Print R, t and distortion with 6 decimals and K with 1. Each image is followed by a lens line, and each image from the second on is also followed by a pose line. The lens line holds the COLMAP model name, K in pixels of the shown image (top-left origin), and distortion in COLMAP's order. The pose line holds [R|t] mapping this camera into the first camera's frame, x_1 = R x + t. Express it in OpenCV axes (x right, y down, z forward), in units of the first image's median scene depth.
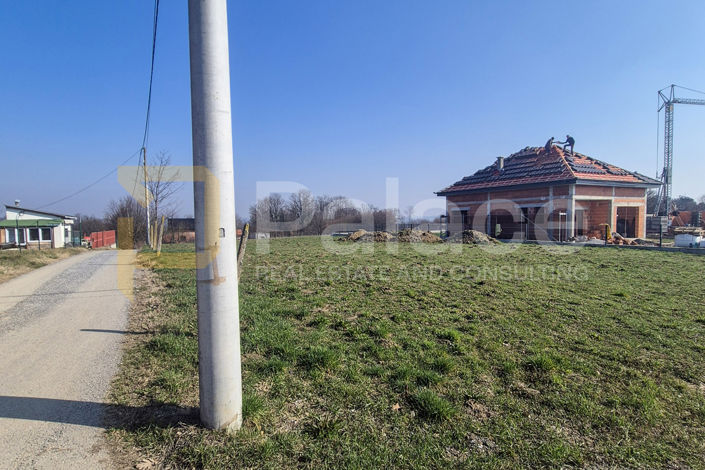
lens RADIAL K [[461.0, 0, 353.1], [0, 461.0, 235.0], [0, 0, 1]] dist [-0.000615, 0.004823]
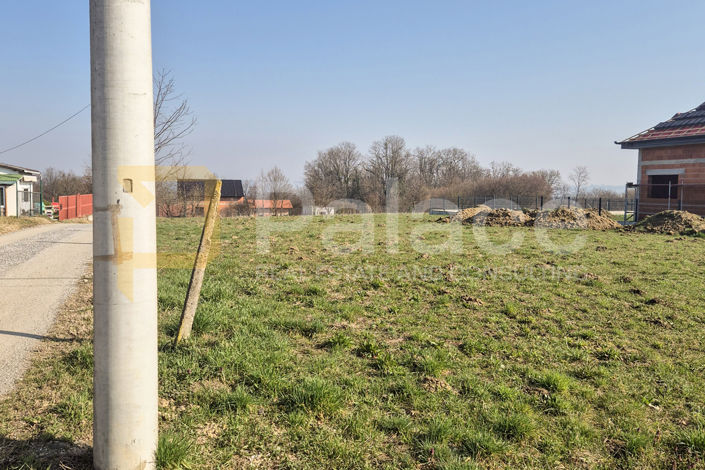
lens RADIAL K [[785.0, 0, 353.0], [0, 785.0, 232.2], [0, 0, 1]] dist [0.097440, 0.000000]
pose [[0.973081, 0.037437, -0.227400, 0.179608], [-0.033810, 0.999232, 0.019828, 0.017509], [0.227968, -0.011606, 0.973599, -0.023914]]
